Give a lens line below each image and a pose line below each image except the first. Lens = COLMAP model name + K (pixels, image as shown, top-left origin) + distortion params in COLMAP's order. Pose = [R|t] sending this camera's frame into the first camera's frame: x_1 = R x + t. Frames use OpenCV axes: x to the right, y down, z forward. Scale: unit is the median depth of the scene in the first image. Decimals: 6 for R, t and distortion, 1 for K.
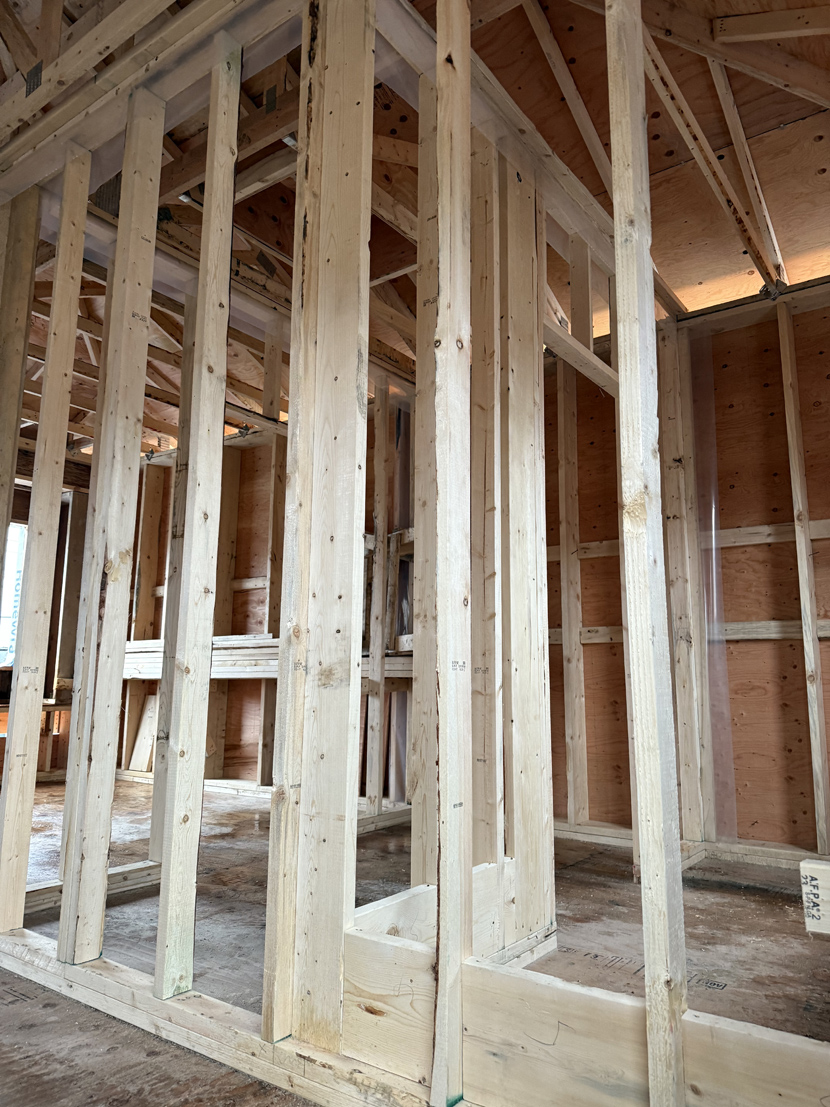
lens RADIAL K [[774.4, 0, 420.7], [0, 774.4, 552.0], [0, 0, 1]] dist [0.173602, -0.333623]
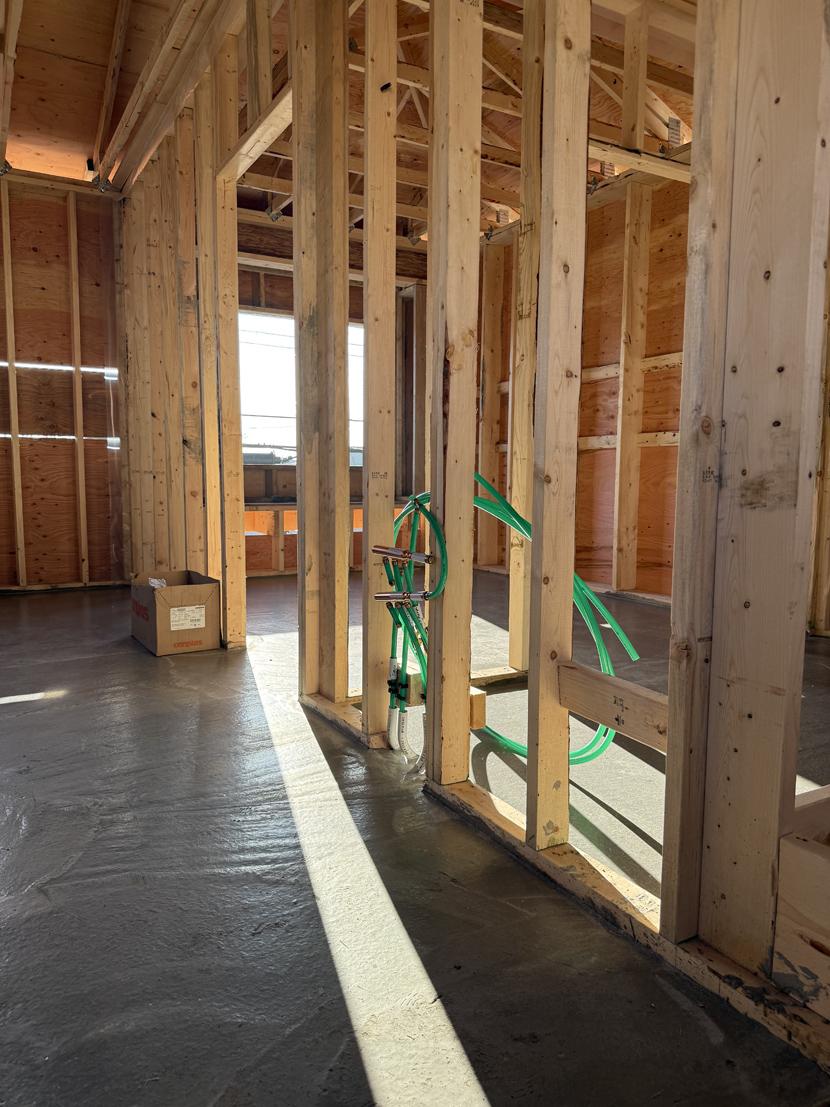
lens RADIAL K [[791.1, 0, 414.6], [0, 791.1, 554.5], [0, 0, 1]] dist [0.018474, -0.027412]
pose [[0.908202, 0.037226, -0.416874, -0.080536], [0.071440, 0.967631, 0.242048, 0.021167], [0.412391, -0.249610, 0.876144, 0.217774]]
